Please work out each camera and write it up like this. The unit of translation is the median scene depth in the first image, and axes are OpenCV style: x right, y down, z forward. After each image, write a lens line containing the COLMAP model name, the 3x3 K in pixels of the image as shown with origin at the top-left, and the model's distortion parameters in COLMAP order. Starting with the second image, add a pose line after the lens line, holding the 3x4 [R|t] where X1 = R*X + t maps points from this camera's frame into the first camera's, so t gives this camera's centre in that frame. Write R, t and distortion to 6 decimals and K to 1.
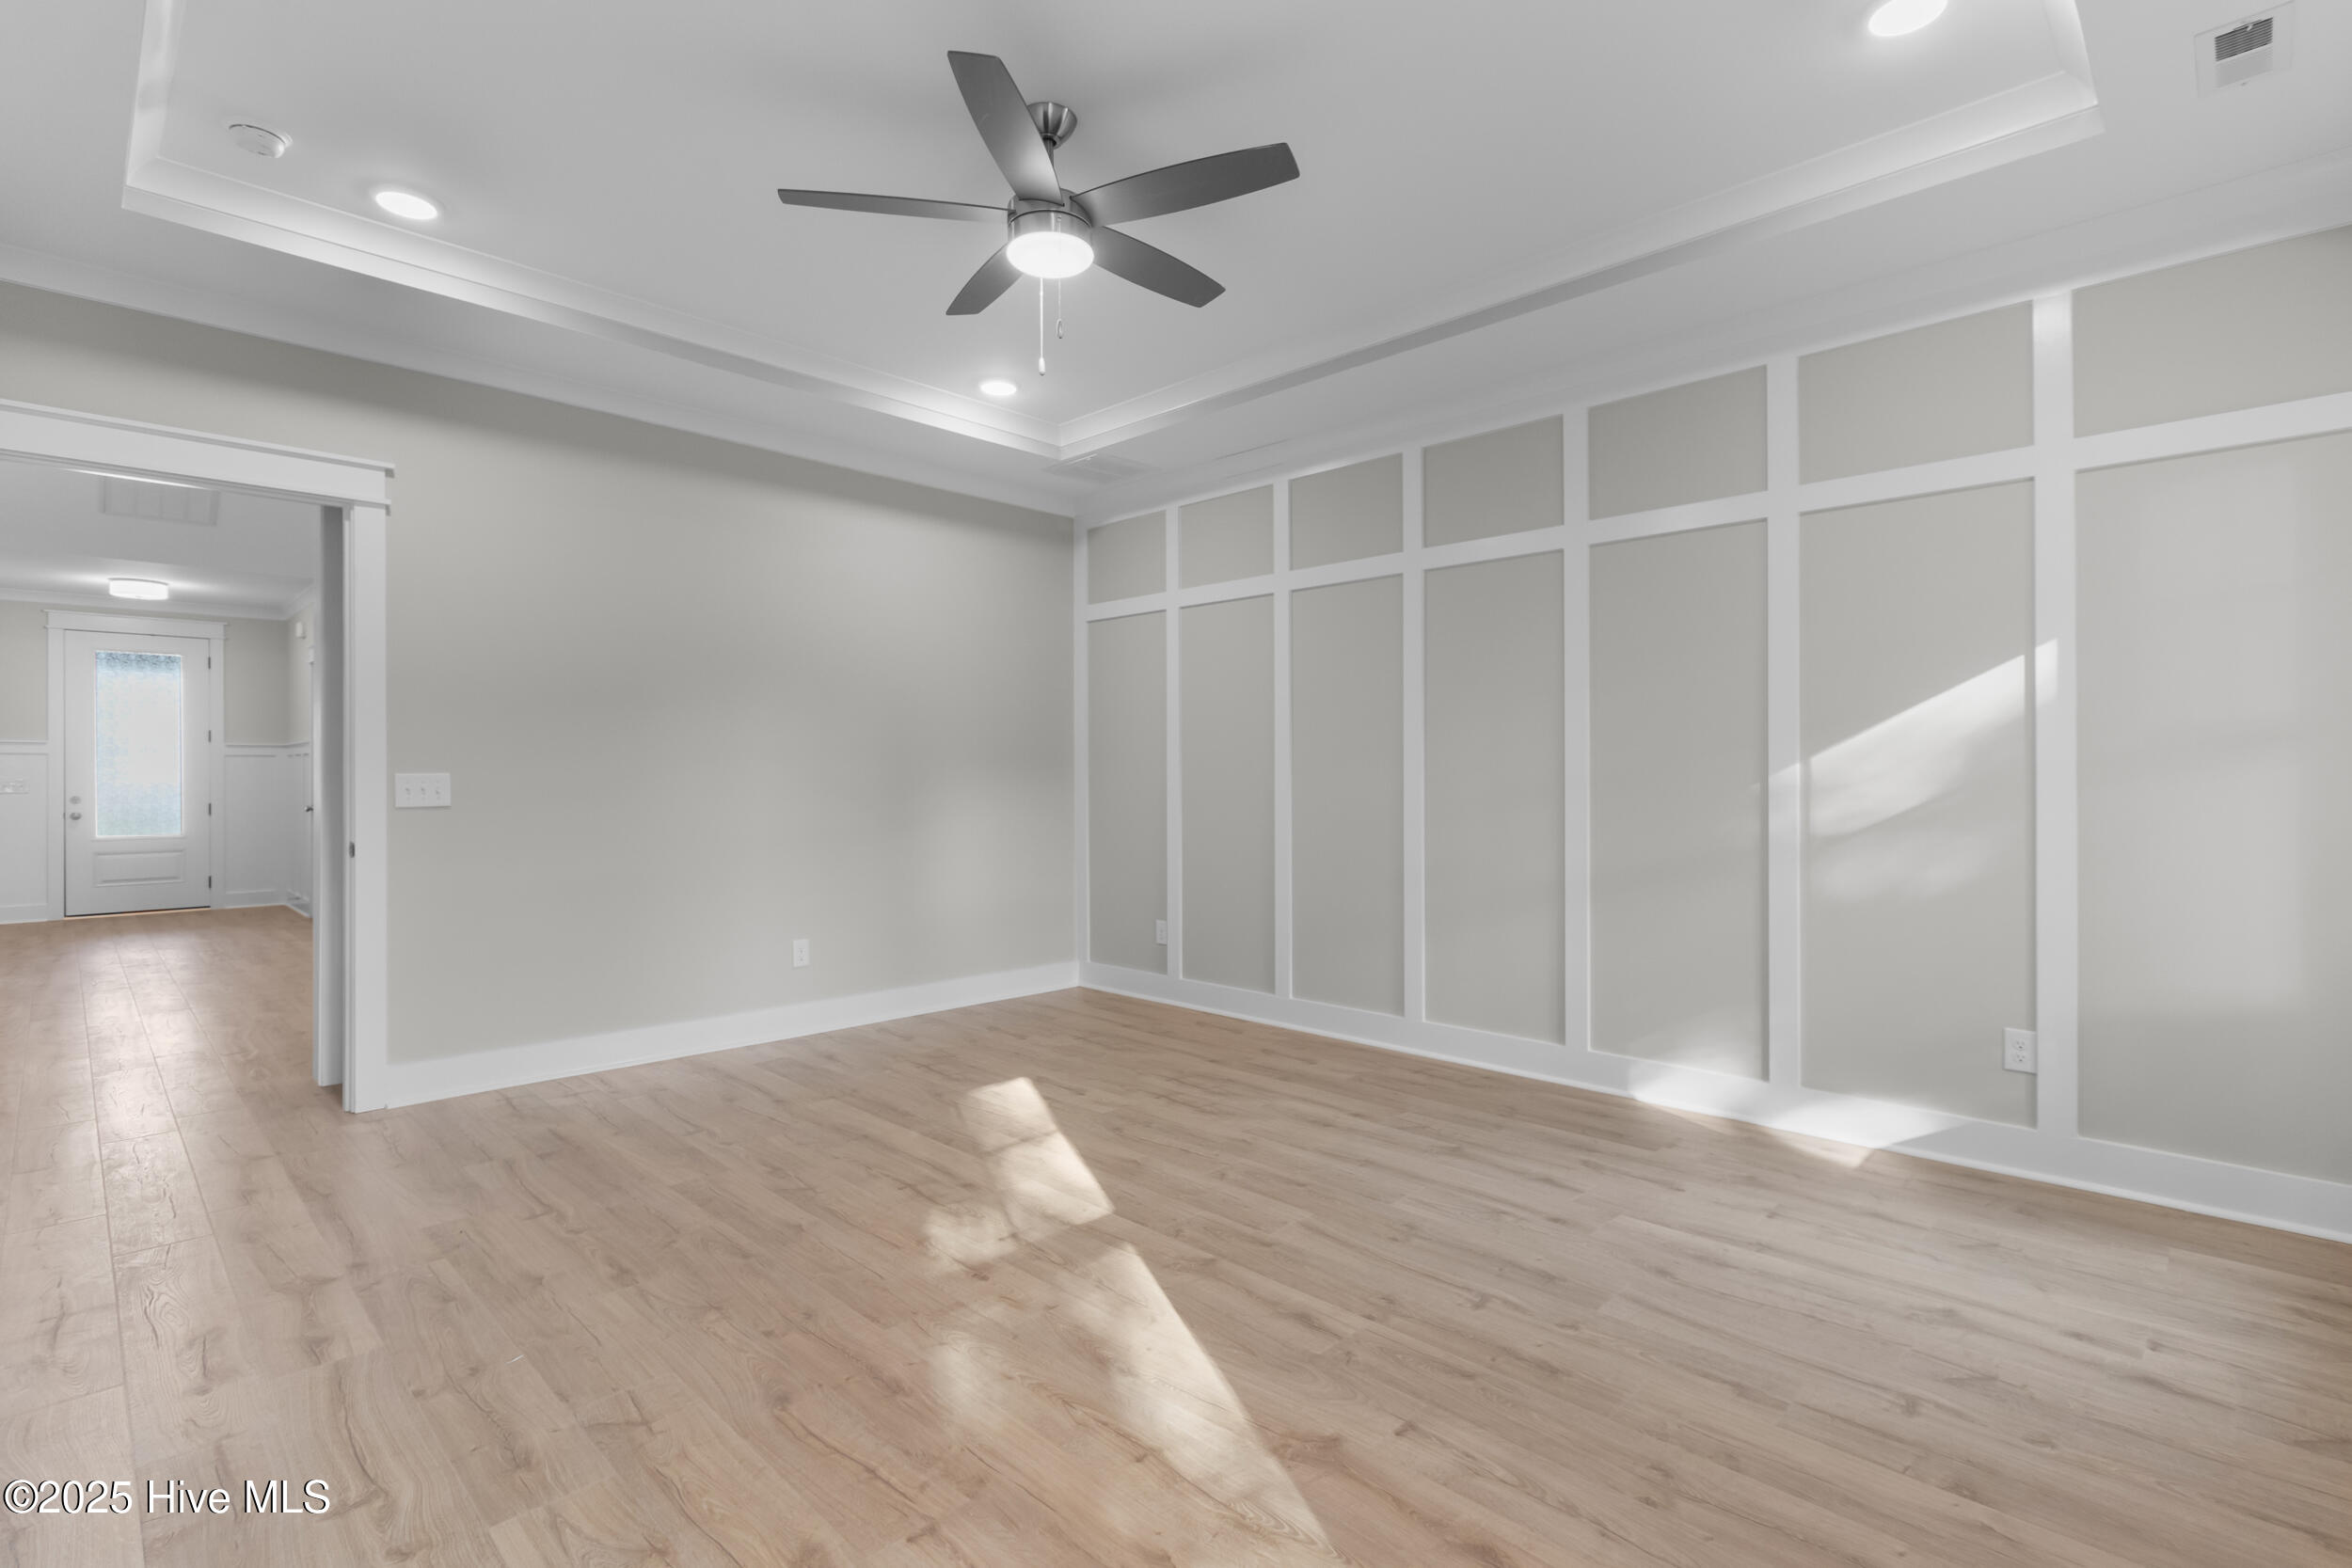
lens RADIAL K [[1089.2, 0, 1208.4], [0, 1089.2, 776.2], [0, 0, 1]] dist [0.000934, -0.000715]
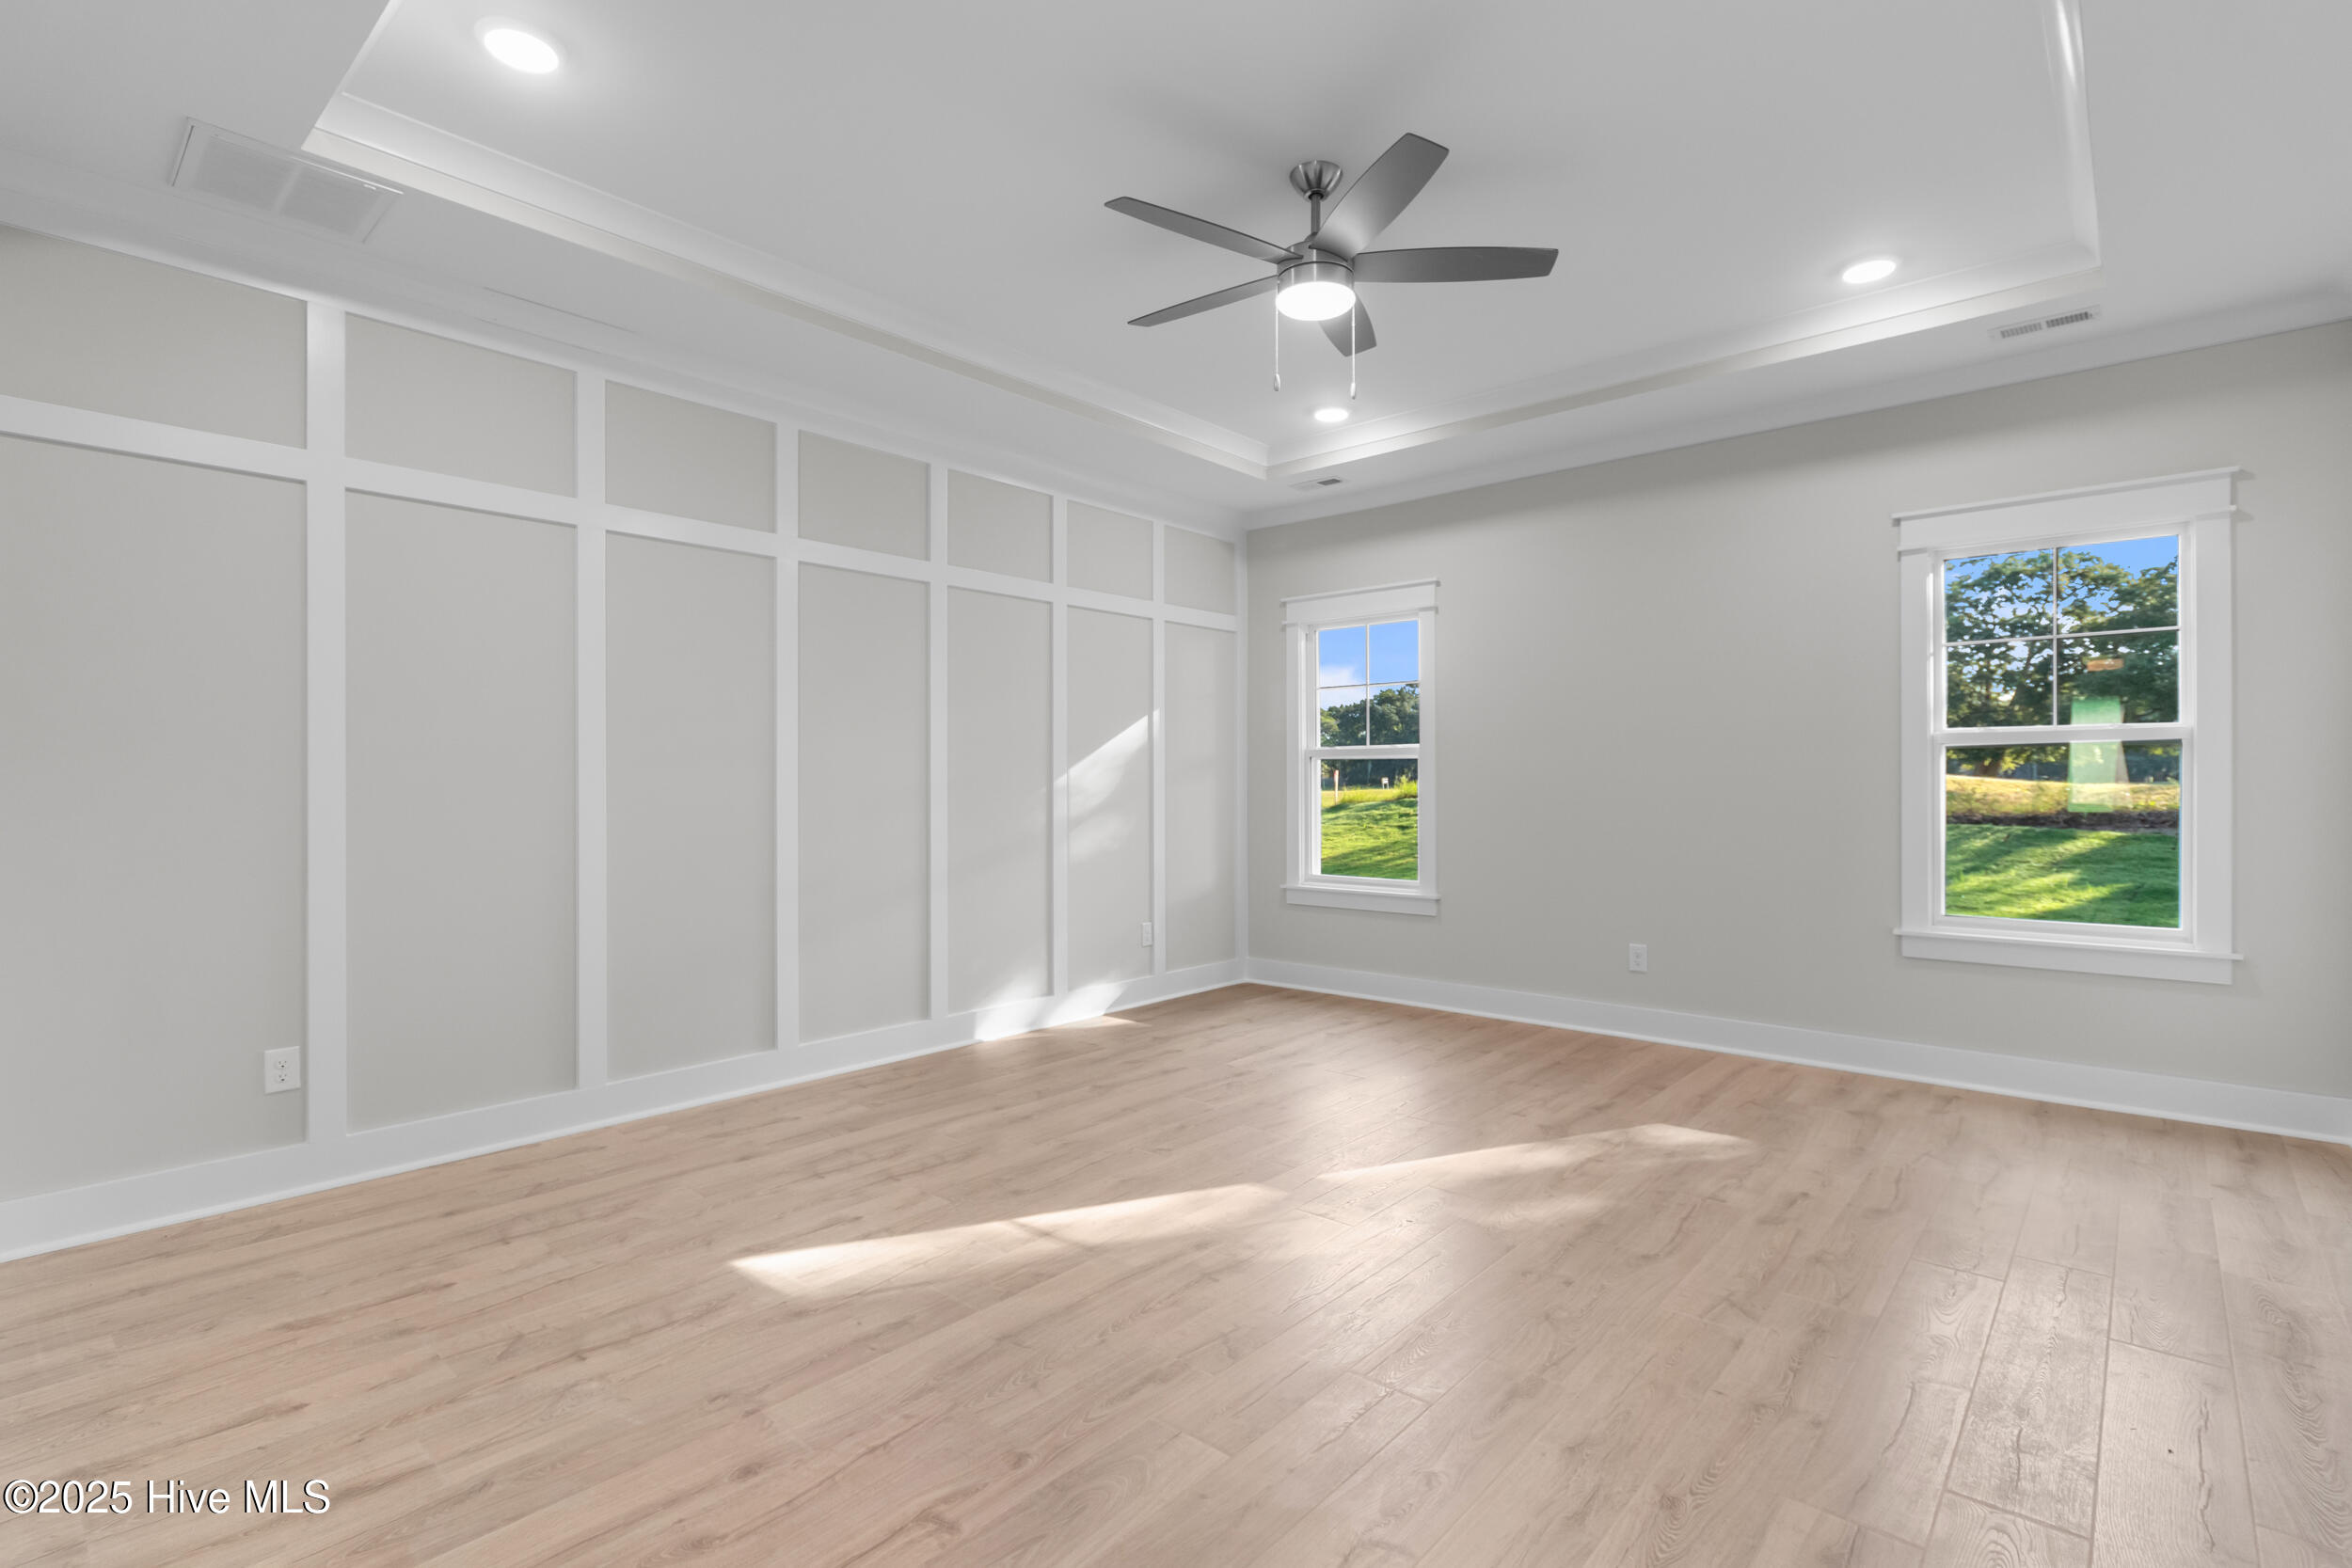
lens RADIAL K [[1089.2, 0, 1174.5], [0, 1089.2, 766.6], [0, 0, 1]] dist [0.000934, -0.000715]
pose [[-0.028416, 0.014909, 0.999485, -0.941521], [0.001811, 0.999888, -0.014864, 0.002719], [-0.999595, 0.001388, -0.028439, 0.894946]]
